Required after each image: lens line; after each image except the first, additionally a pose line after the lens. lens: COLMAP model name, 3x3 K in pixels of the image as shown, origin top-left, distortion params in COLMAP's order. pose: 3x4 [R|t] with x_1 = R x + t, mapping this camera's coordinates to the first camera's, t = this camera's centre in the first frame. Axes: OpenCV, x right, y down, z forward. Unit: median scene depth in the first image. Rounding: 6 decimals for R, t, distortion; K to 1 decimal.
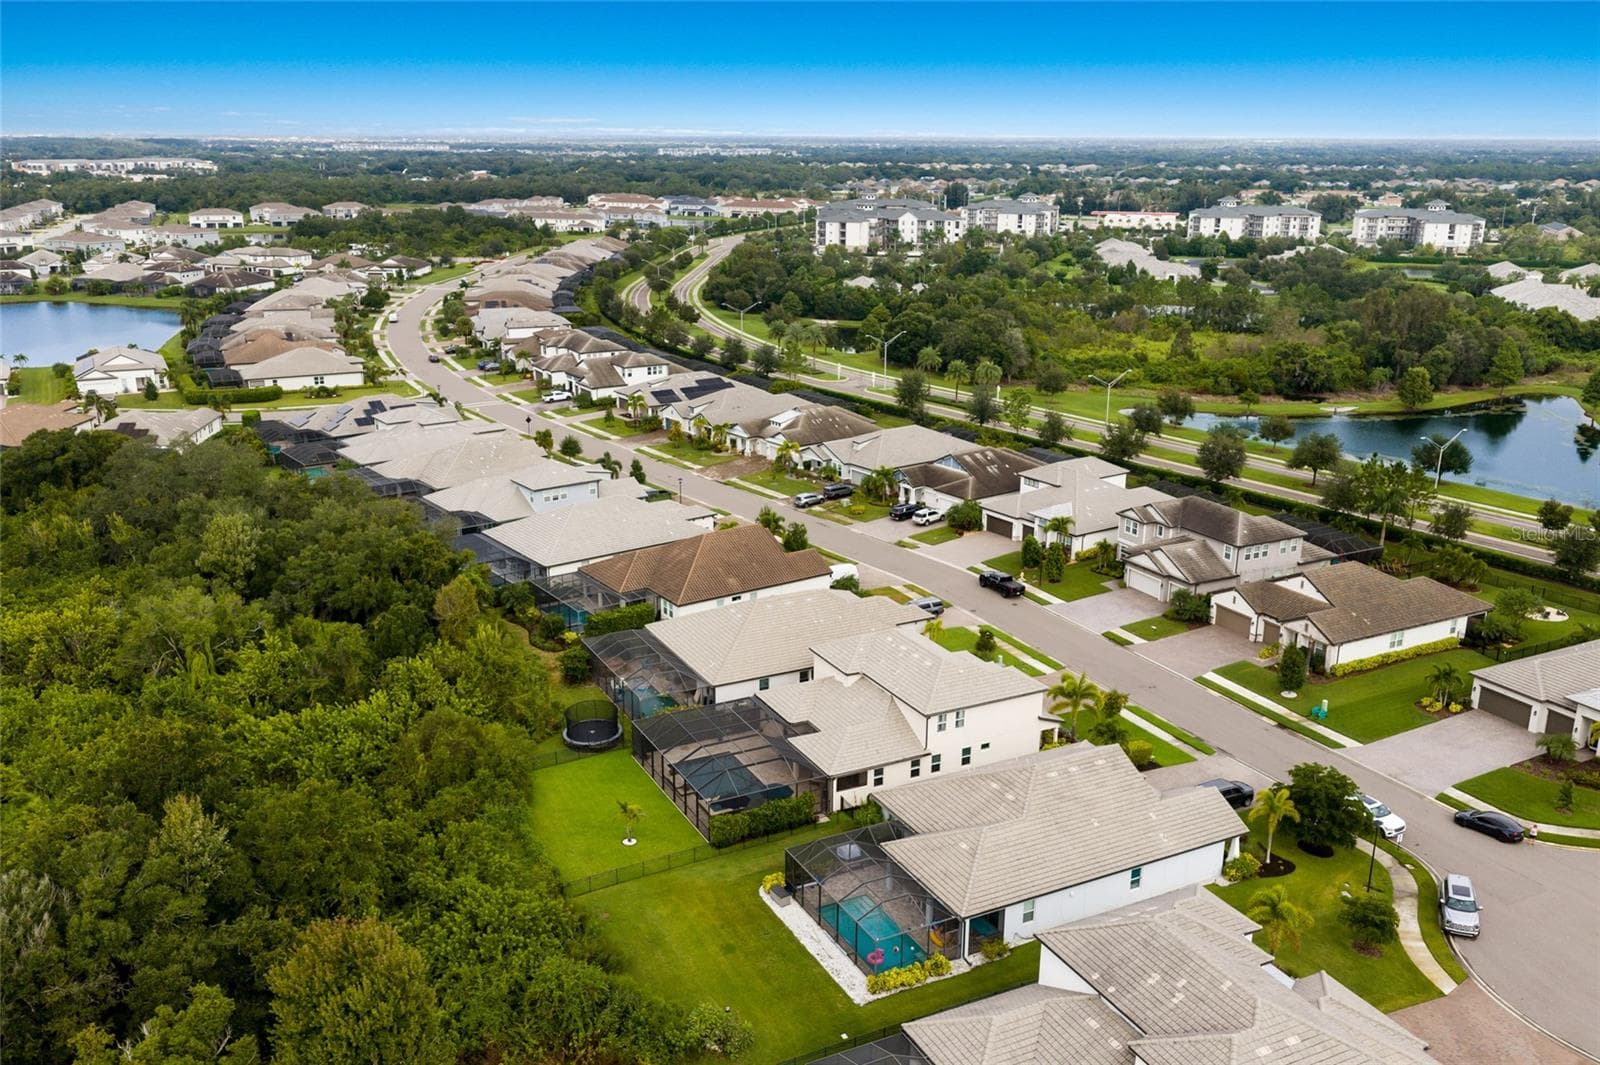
lens RADIAL K [[1321.1, 0, 800.0], [0, 1321.1, 532.5], [0, 0, 1]] dist [0.104116, -0.000753]
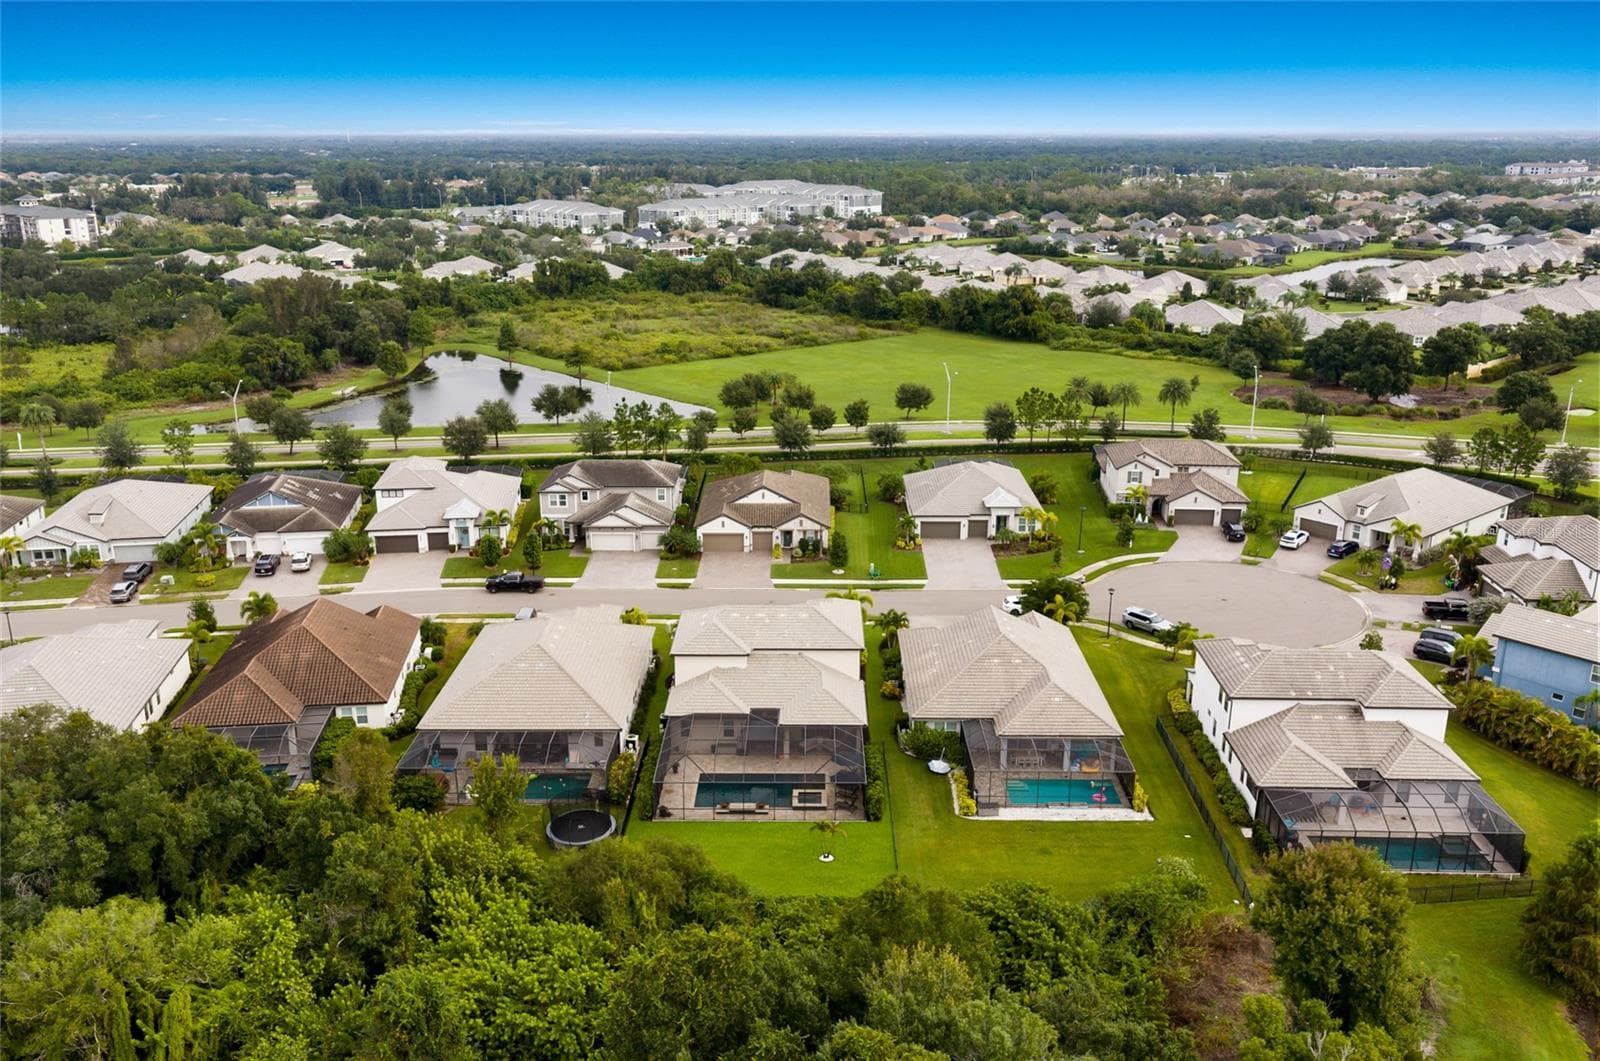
lens RADIAL K [[1341.0, 0, 800.0], [0, 1341.0, 530.5], [0, 0, 1]] dist [0.014792, -0.006003]
pose [[0.480735, -0.263470, 0.836348, -0.591439], [0.257137, 0.954219, 0.152799, -0.100562], [-0.838317, 0.141600, 0.526474, 0.304319]]
